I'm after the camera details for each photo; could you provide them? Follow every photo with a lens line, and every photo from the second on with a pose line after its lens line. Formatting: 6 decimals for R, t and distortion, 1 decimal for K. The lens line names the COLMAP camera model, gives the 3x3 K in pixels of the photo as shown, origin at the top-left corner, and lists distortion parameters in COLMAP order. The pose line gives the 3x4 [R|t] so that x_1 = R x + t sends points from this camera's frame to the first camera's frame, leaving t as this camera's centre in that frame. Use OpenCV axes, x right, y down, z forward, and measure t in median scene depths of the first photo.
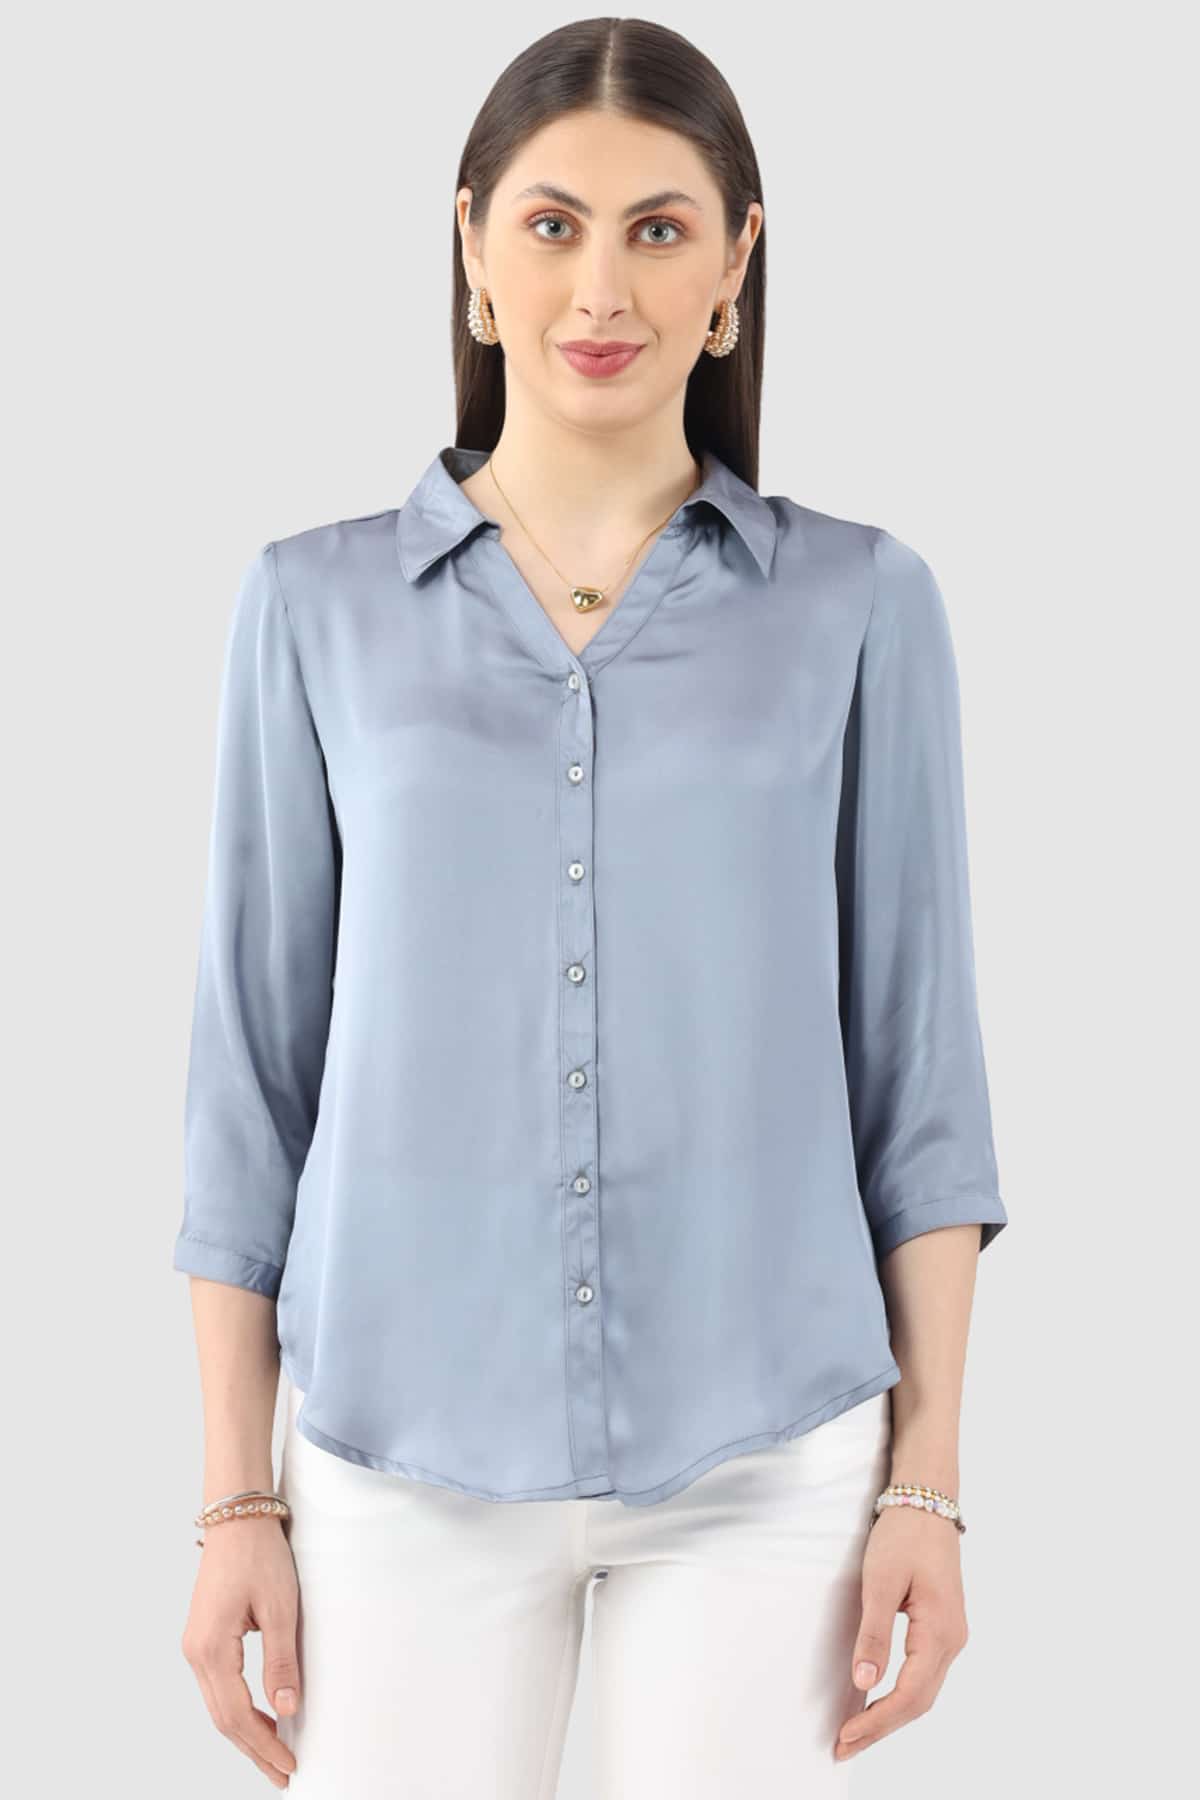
lens RADIAL K [[7098.6, 0, 596.5], [0, 7098.6, 1044.3], [0, 0, 1]] dist [-7.137048, -85.056862]
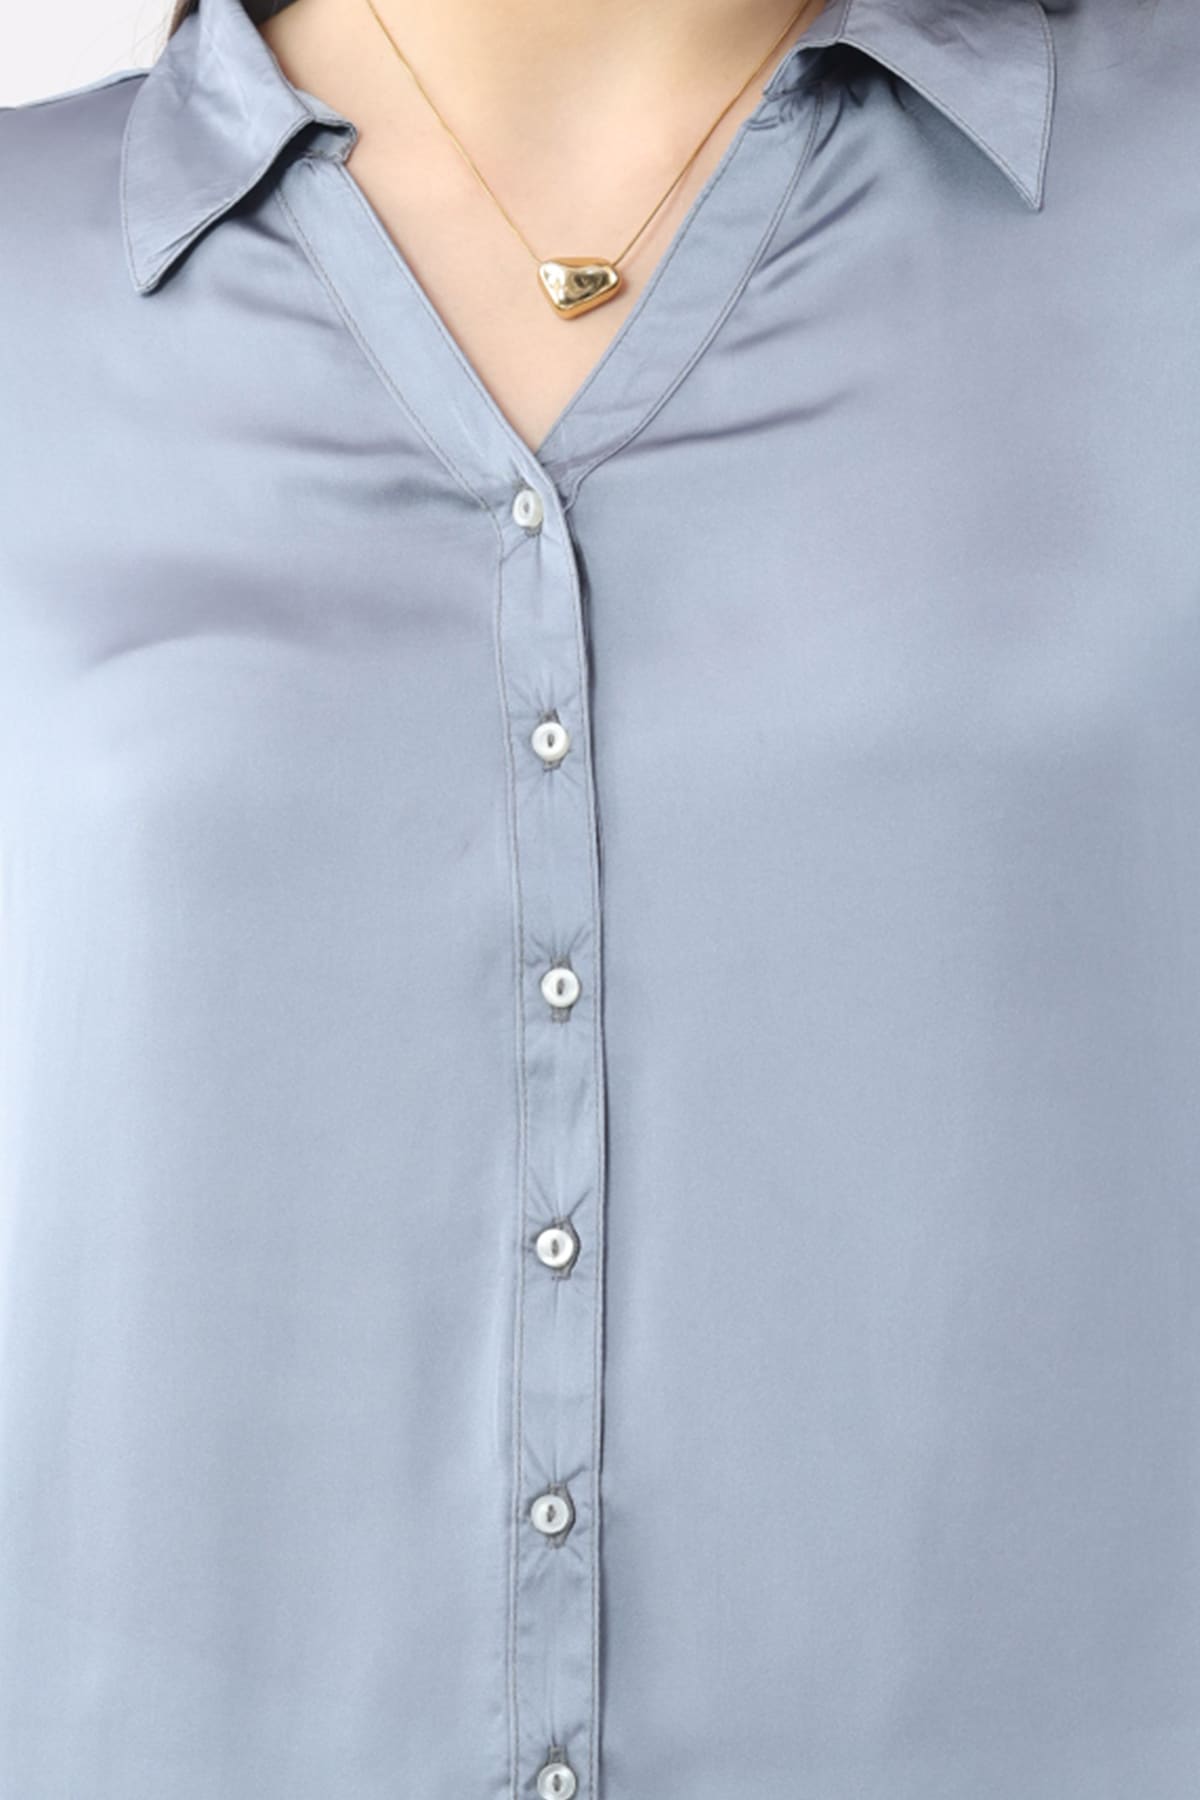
lens RADIAL K [[4573.5, 0, 600.0], [0, 4573.5, 900.0], [0, 0, 1]] dist [1.365714, -15.079748]
pose [[0.998502, 0.014735, 0.052694, -0.014202], [-0.015351, 0.999818, 0.011291, -0.032119], [-0.052519, -0.012083, 0.998547, 0.739535]]
